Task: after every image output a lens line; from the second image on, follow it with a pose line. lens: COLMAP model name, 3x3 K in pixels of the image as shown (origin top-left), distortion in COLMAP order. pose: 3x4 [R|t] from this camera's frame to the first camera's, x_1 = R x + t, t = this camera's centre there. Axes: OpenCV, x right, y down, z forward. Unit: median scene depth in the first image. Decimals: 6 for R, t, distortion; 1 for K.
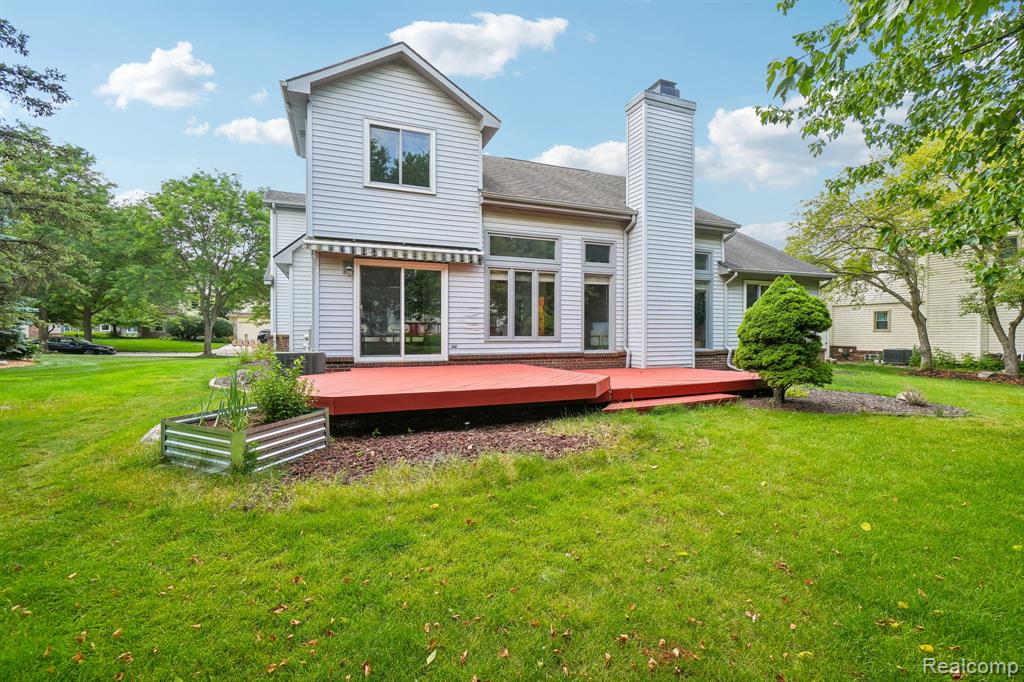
lens RADIAL K [[453.6, 0, 509.3], [0, 453.6, 335.7], [0, 0, 1]] dist [-0.000418, 0.000223]
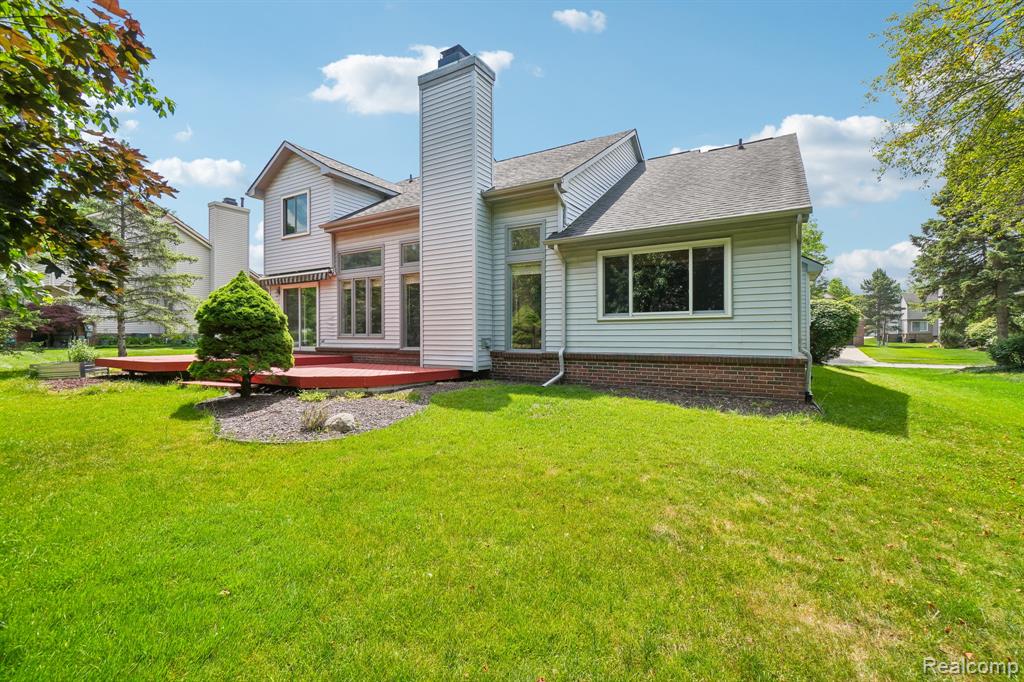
lens RADIAL K [[453.6, 0, 509.3], [0, 453.6, 335.7], [0, 0, 1]] dist [-0.000418, 0.000223]
pose [[0.587304, 0.010659, -0.809296, 1.275877], [0.007788, 0.999793, 0.018819, -0.013543], [0.809329, -0.017355, 0.587099, 0.630597]]
